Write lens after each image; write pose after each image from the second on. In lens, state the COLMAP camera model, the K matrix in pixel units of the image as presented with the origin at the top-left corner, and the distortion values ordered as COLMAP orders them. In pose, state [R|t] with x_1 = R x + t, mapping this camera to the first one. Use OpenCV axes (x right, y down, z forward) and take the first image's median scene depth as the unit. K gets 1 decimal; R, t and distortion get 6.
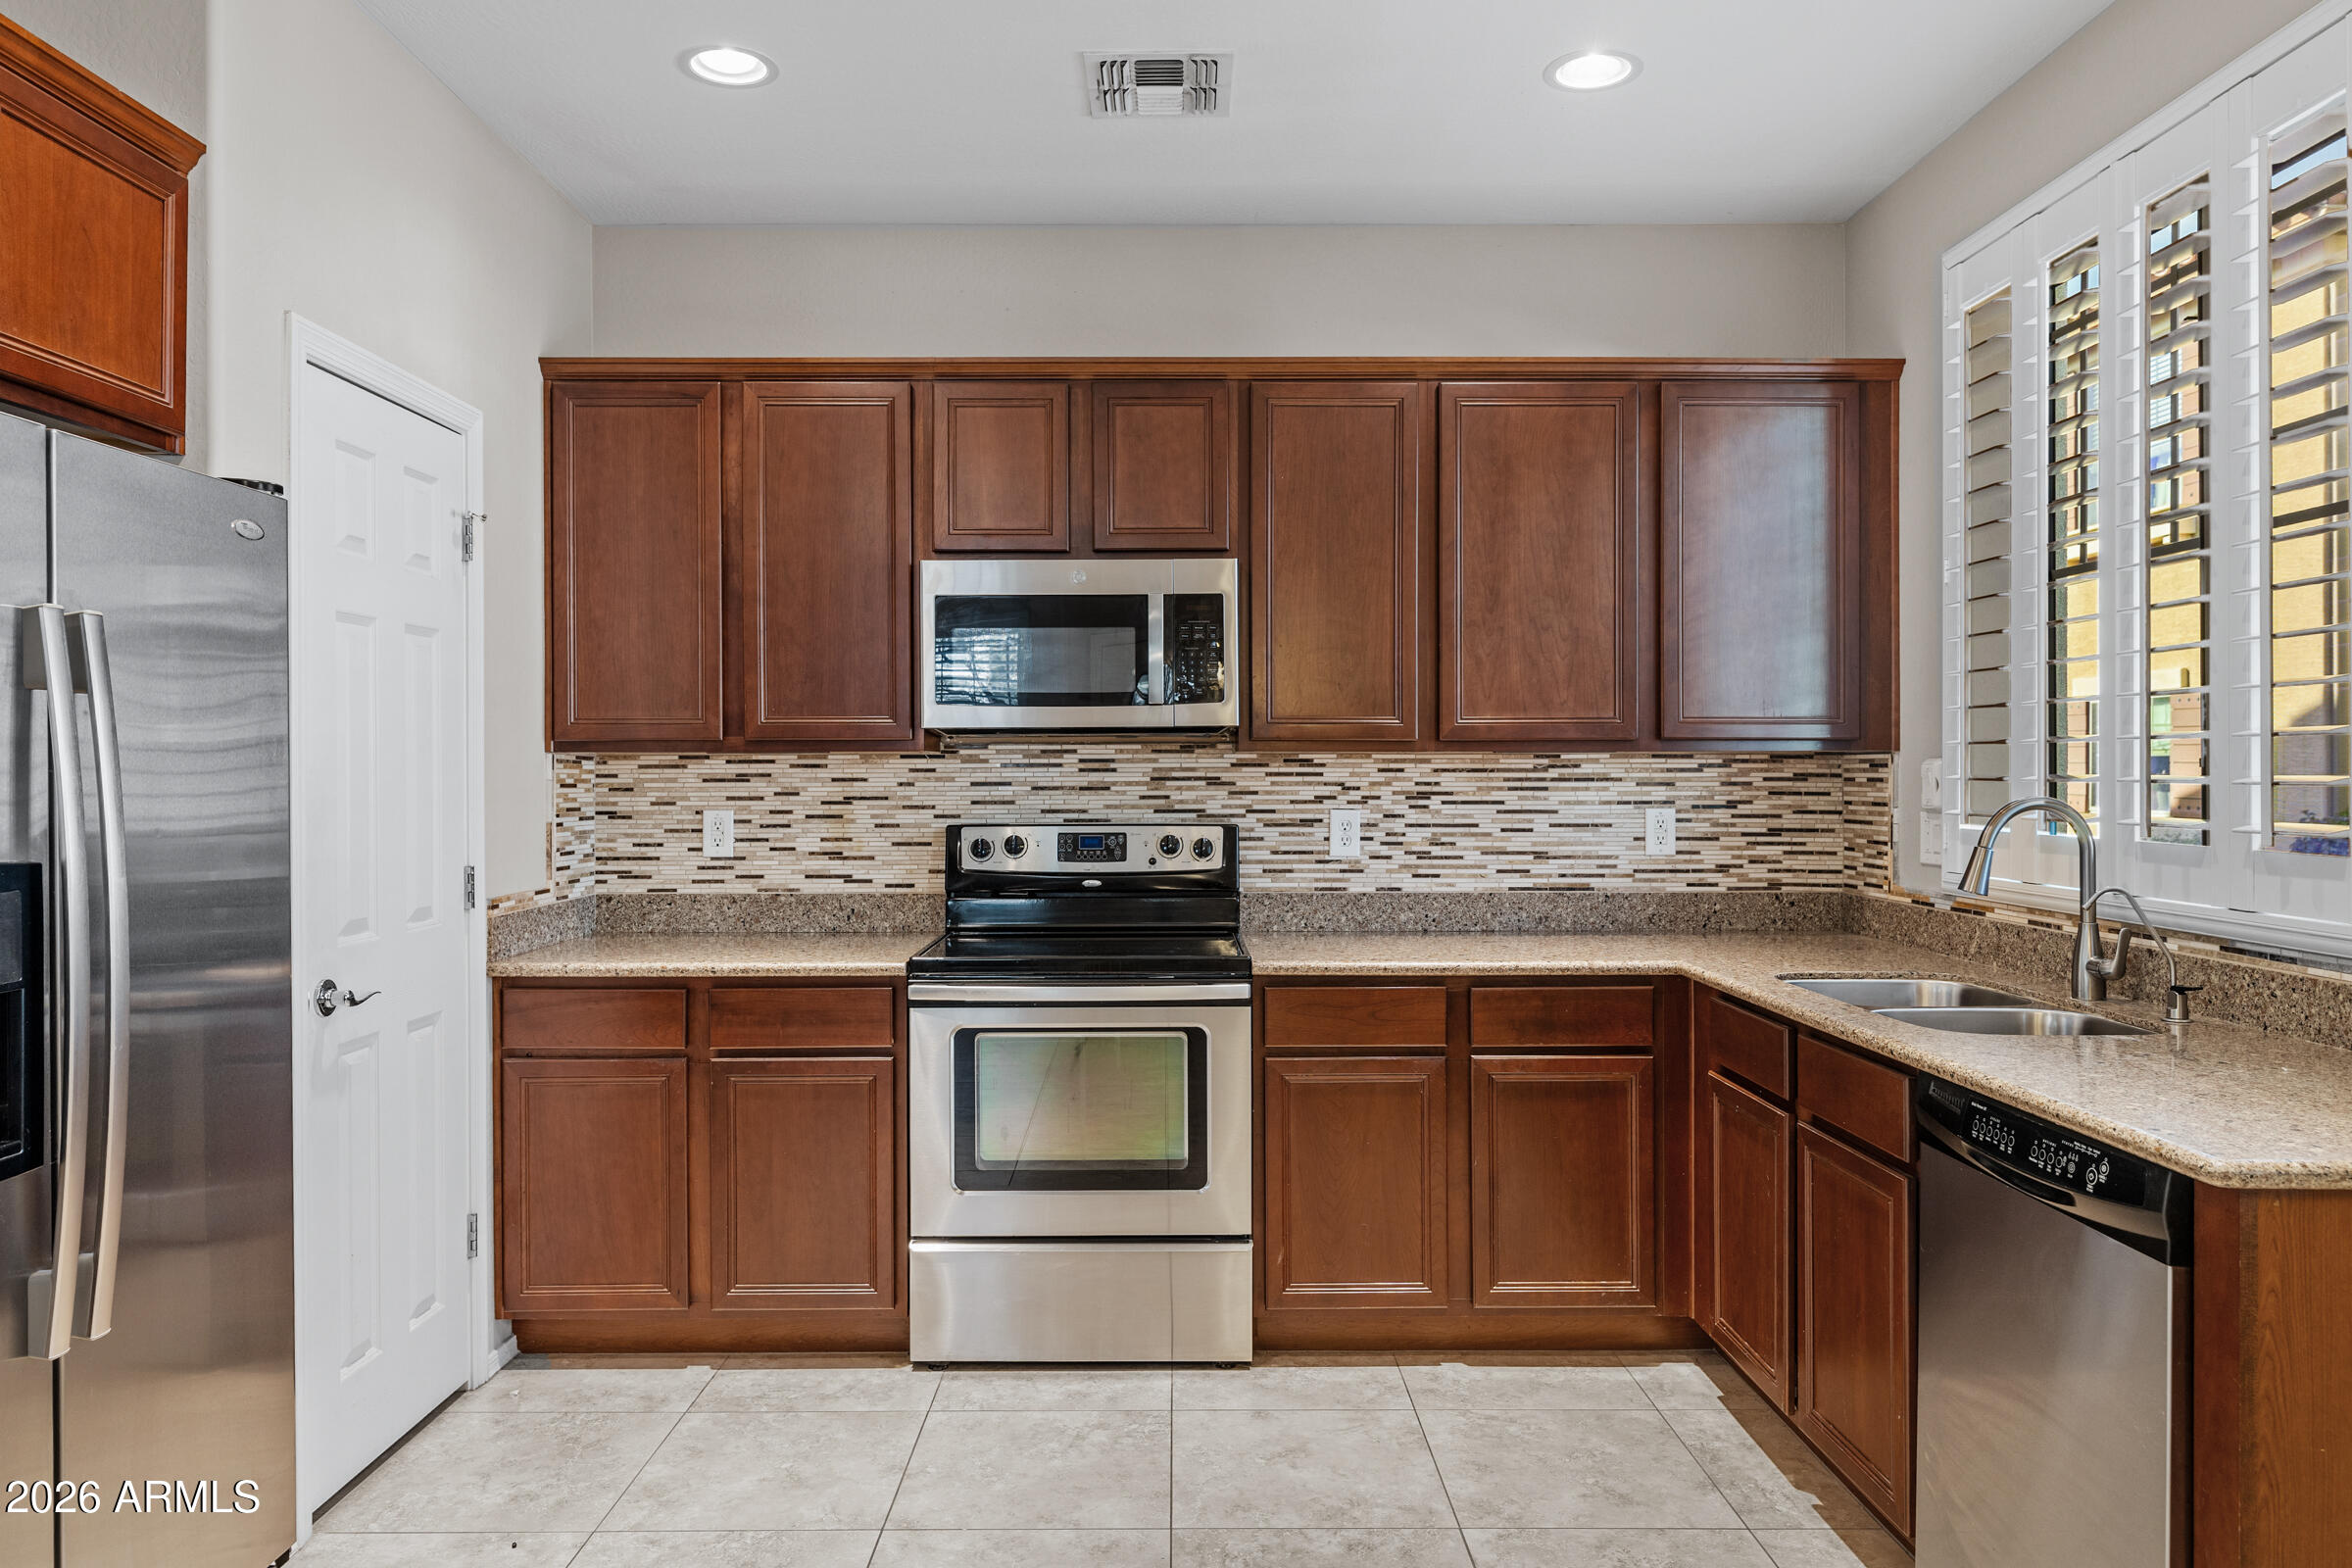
lens RADIAL K [[1579.5, 0, 1177.9], [0, 1579.5, 776.6], [0, 0, 1]] dist [0.002909, 0.000952]
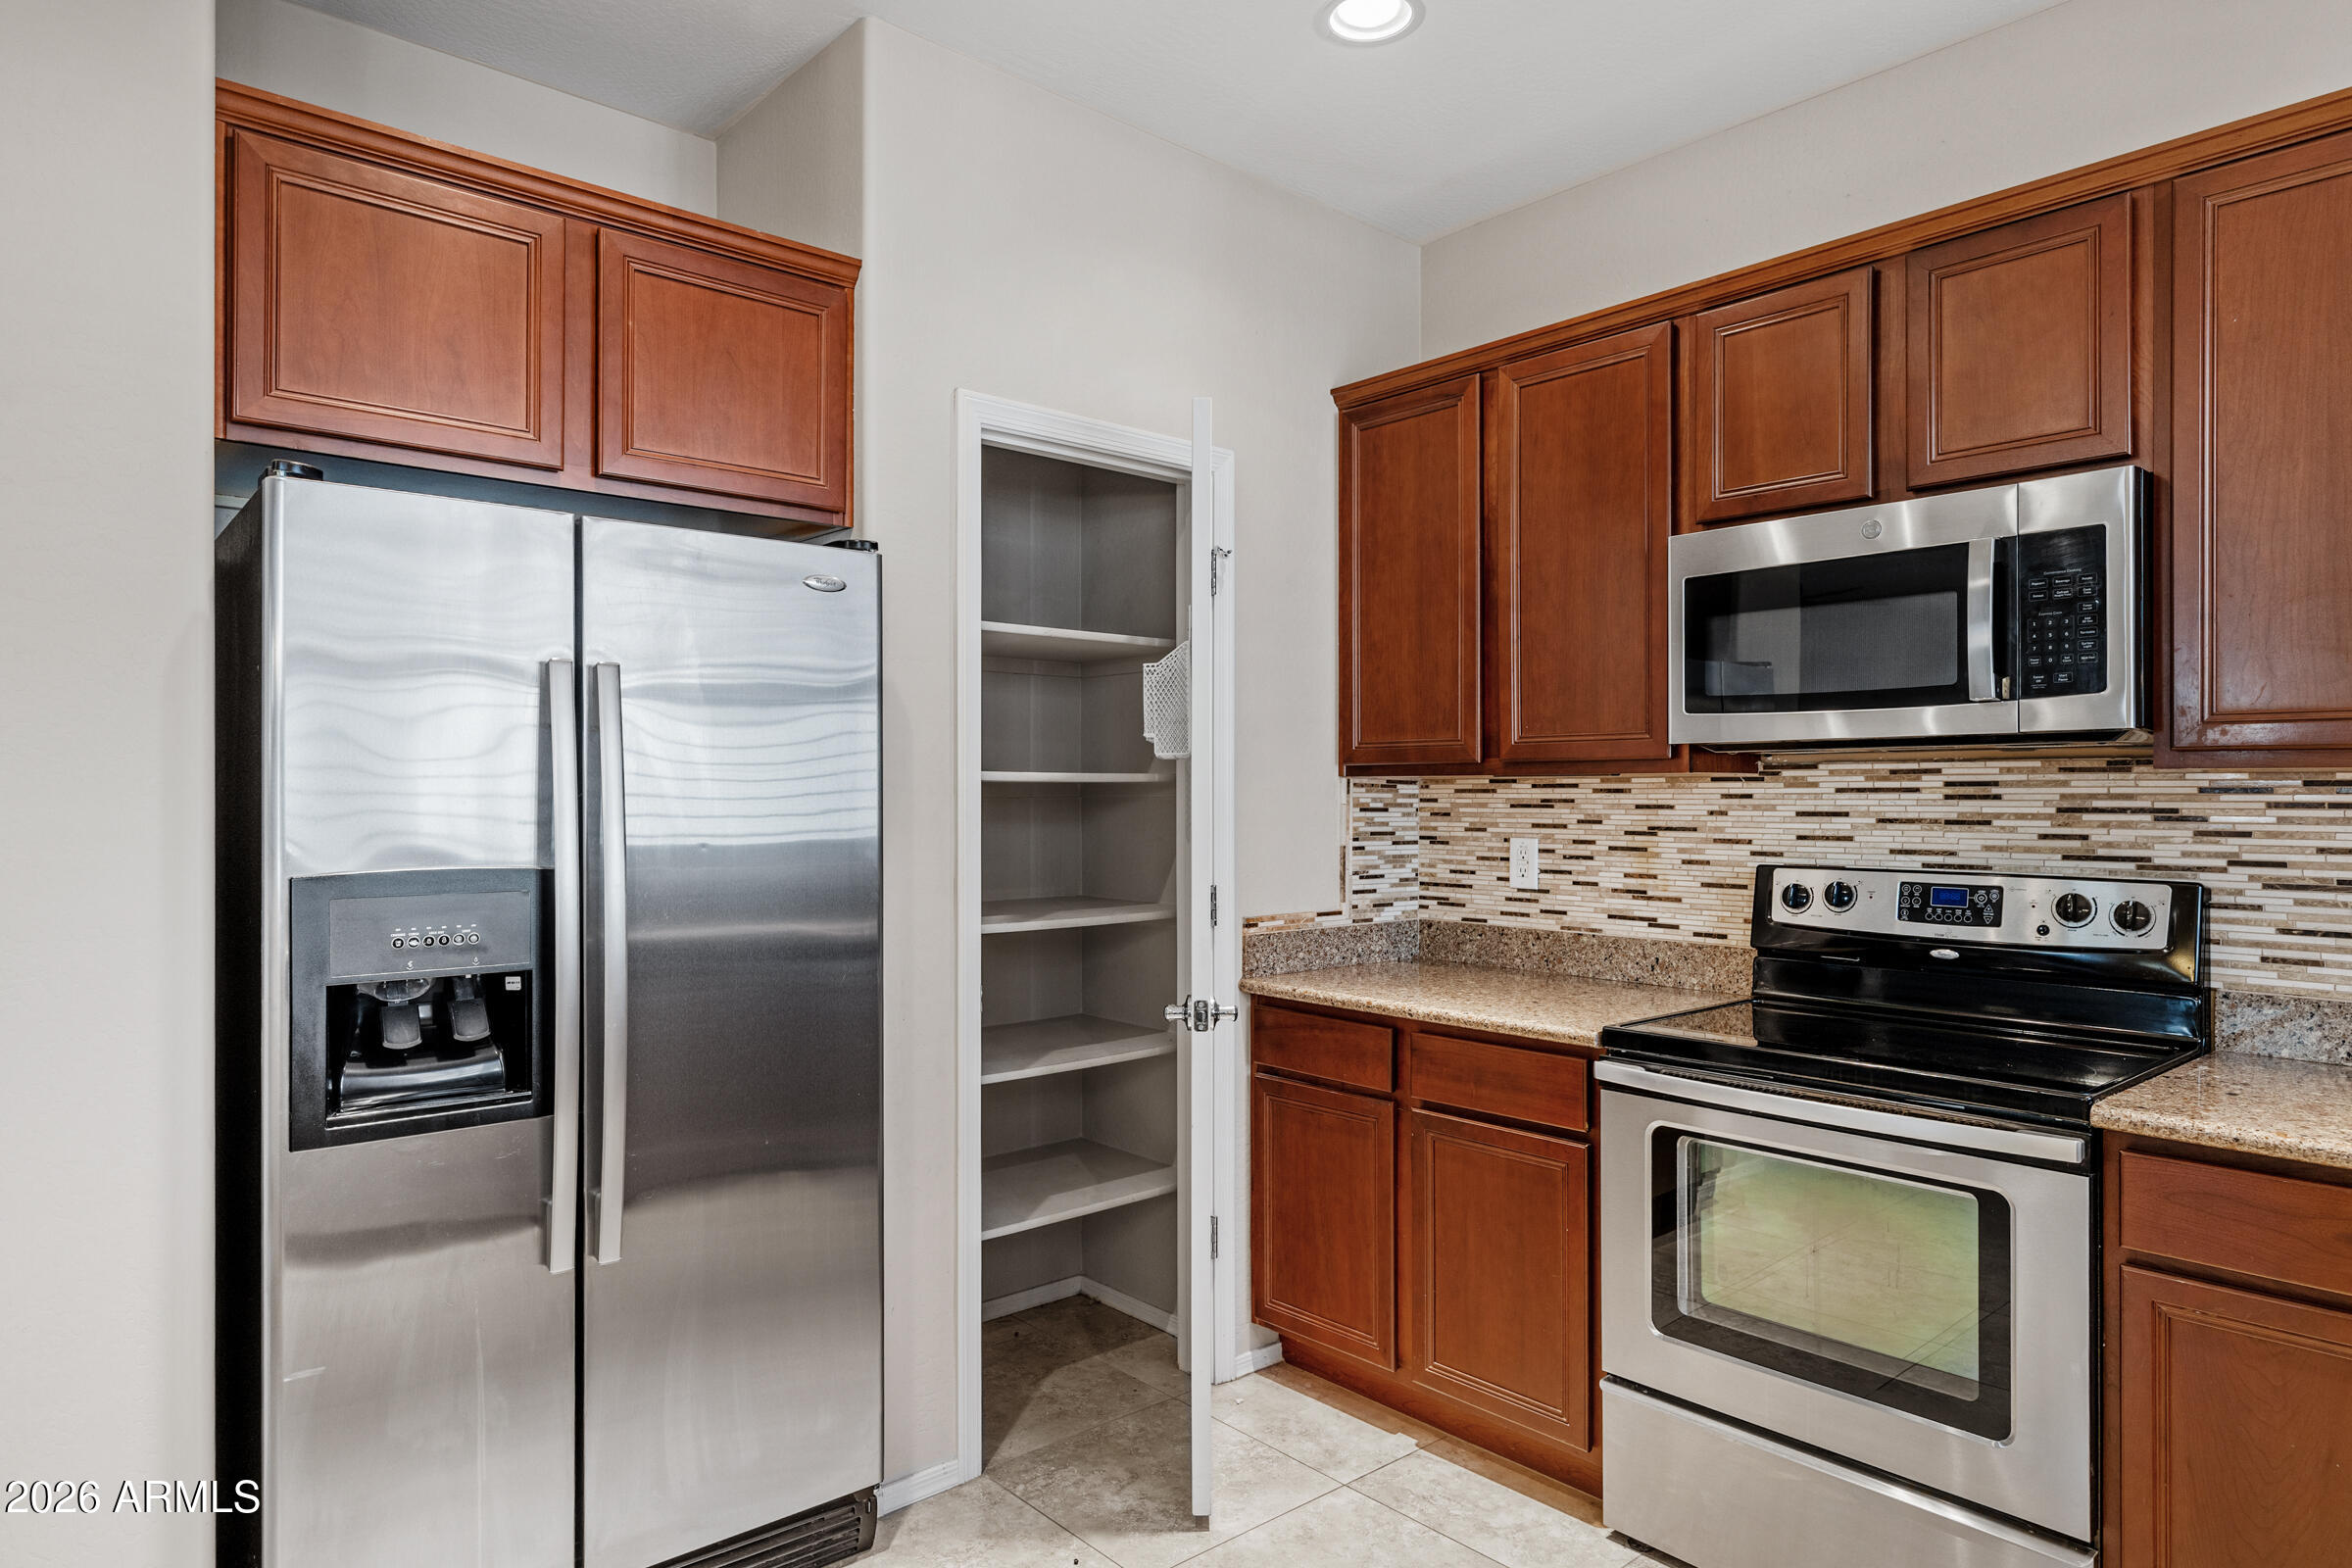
lens RADIAL K [[1400.1, 0, 1172.1], [0, 1400.1, 795.5], [0, 0, 1]] dist [0.006952, -0.001979]
pose [[0.643480, 0.004578, -0.765449, 0.218837], [-0.006319, 0.999980, 0.000669, -0.003149], [0.765437, 0.004406, 0.643496, 0.335549]]
